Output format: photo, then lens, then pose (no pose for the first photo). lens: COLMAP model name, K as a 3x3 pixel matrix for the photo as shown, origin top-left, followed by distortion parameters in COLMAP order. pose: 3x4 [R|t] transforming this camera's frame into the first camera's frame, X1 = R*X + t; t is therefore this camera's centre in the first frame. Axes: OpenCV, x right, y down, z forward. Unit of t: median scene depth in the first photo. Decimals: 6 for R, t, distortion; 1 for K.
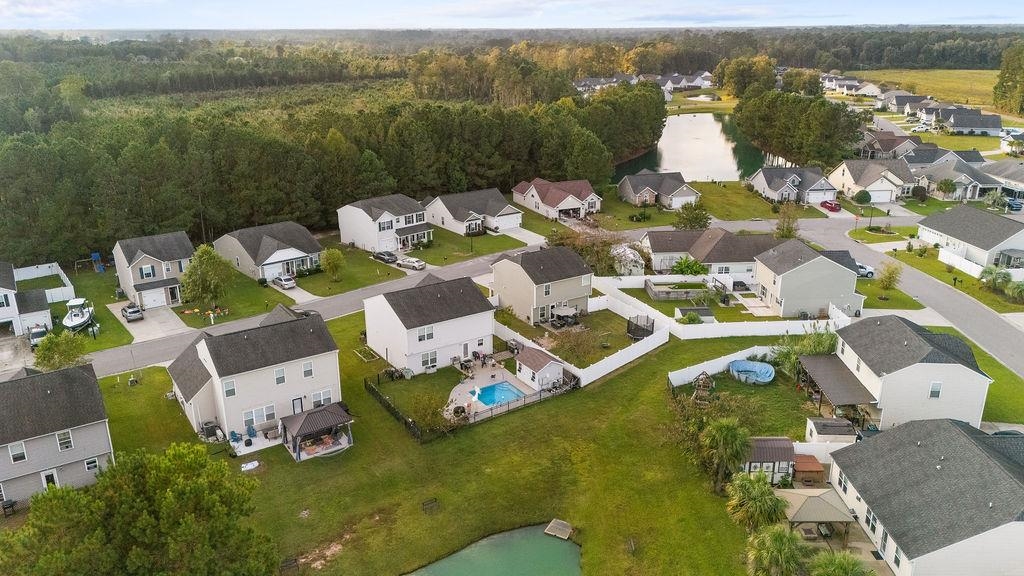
lens RADIAL K [[743.1, 0, 512.0], [0, 743.1, 288.0], [0, 0, 1]] dist [0.065123, -0.001063]
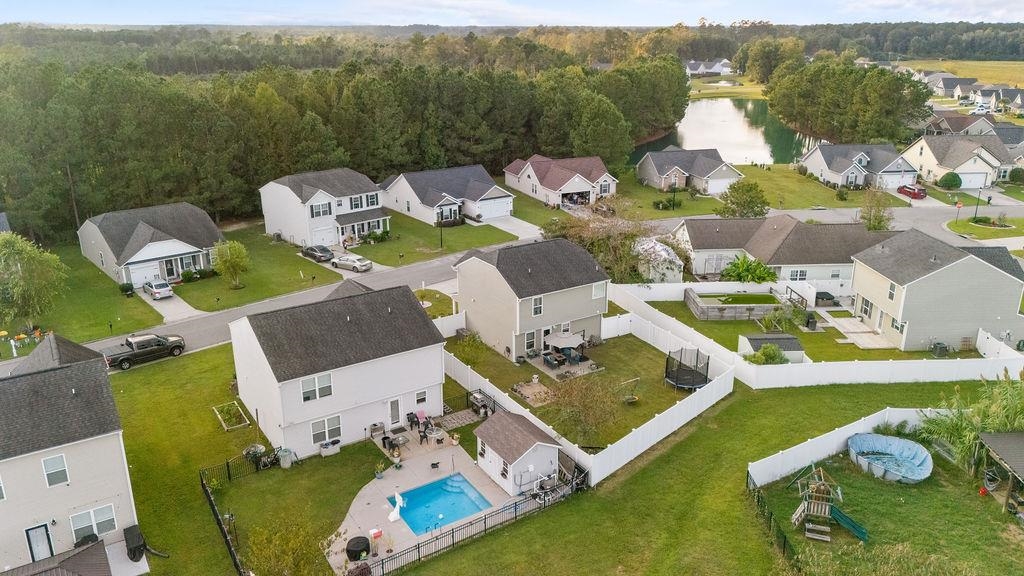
lens RADIAL K [[748.5, 0, 515.8], [0, 748.5, 284.1], [0, 0, 1]] dist [0.039489, -0.005776]
pose [[0.999965, 0.006427, -0.005385, 0.026166], [-0.006446, 0.999973, -0.003465, -0.011470], [0.005363, 0.003499, 0.999979, 0.296108]]
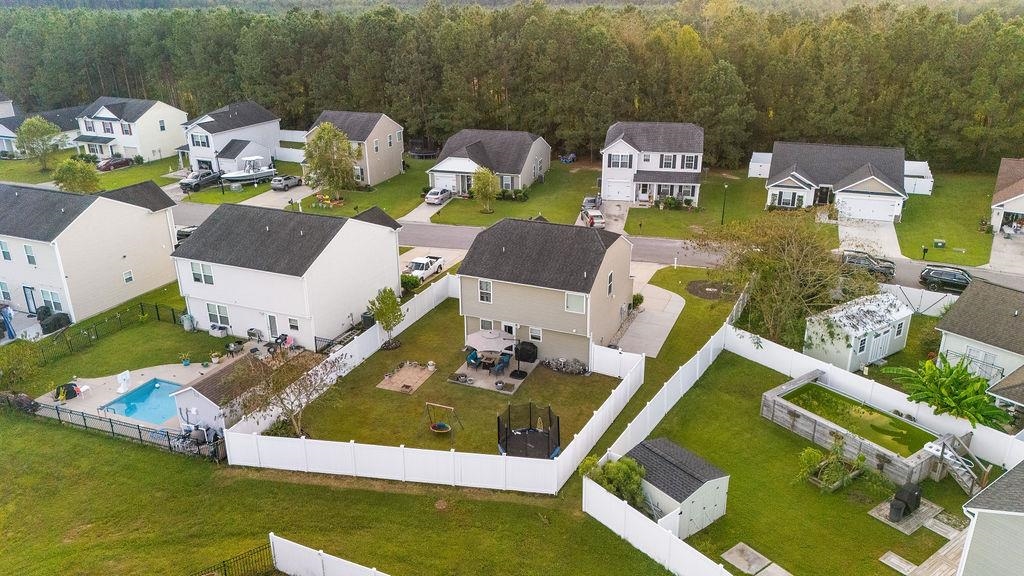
lens RADIAL K [[748.5, 0, 515.8], [0, 748.5, 284.1], [0, 0, 1]] dist [0.039489, -0.005776]
pose [[0.549537, 0.305484, -0.777617, 0.379039], [-0.264556, 0.946486, 0.184863, -0.085652], [0.792477, 0.104134, 0.600947, 0.568239]]
